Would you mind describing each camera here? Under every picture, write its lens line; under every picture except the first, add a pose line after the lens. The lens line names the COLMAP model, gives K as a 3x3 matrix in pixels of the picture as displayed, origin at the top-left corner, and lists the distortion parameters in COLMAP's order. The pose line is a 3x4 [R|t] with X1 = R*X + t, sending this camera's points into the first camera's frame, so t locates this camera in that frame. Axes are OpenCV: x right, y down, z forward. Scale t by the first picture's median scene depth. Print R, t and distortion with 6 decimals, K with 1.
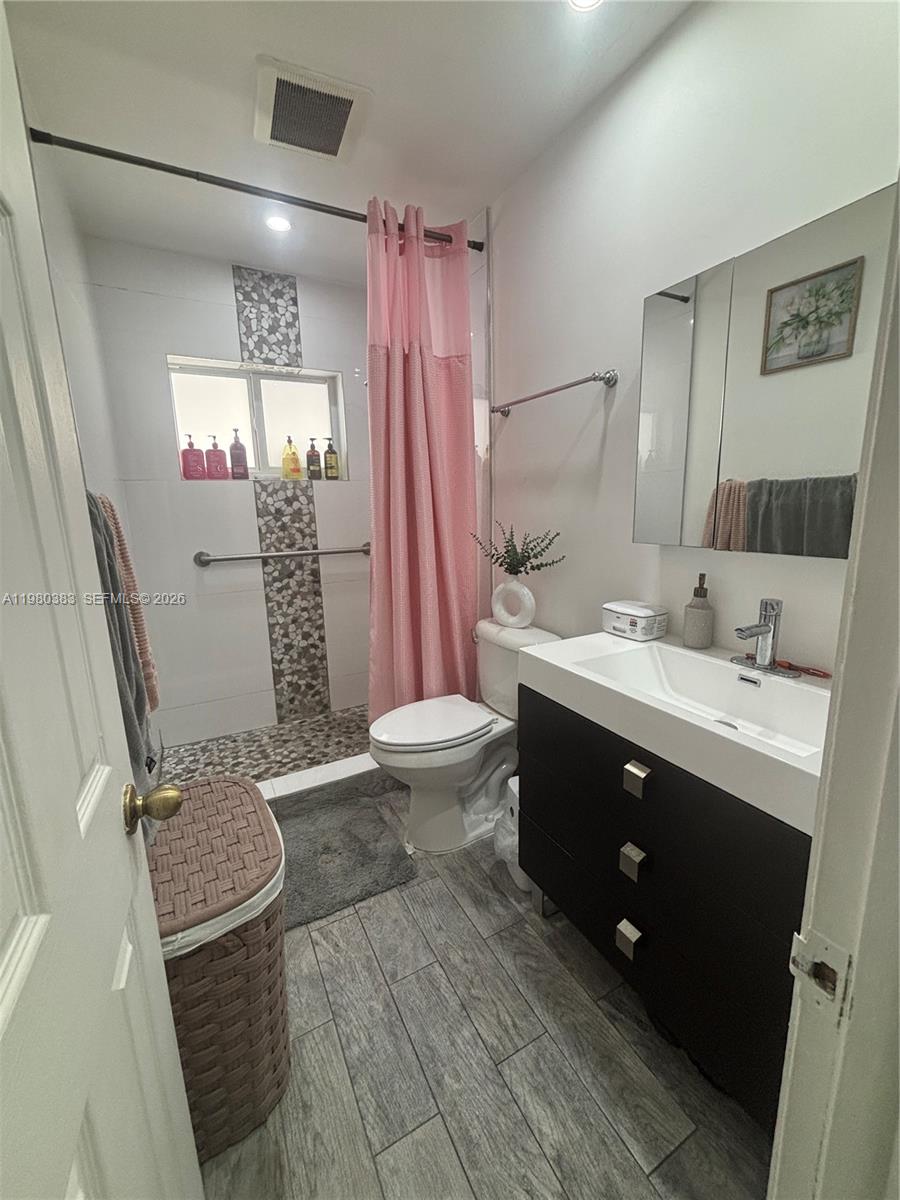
lens RADIAL K [[480.1, 0, 452.4], [0, 480.1, 599.6], [0, 0, 1]] dist [-0.007207, 0.001369]
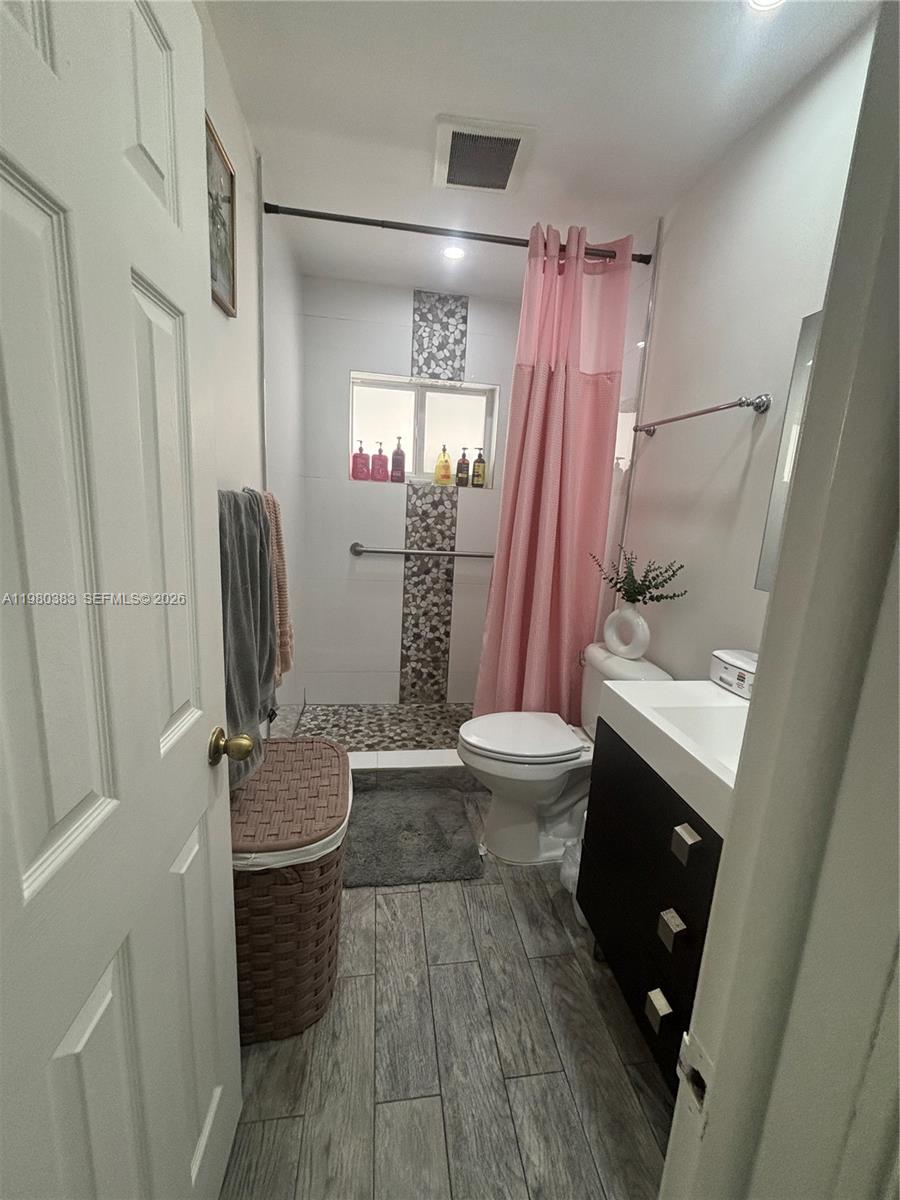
lens RADIAL K [[480.1, 0, 450.0], [0, 480.1, 600.2], [0, 0, 1]] dist [-0.007207, 0.001369]
pose [[0.937803, 0.142032, -0.316784, 0.100260], [-0.142618, 0.989545, 0.021465, -0.027927], [0.316521, 0.025049, 0.948255, -0.020765]]
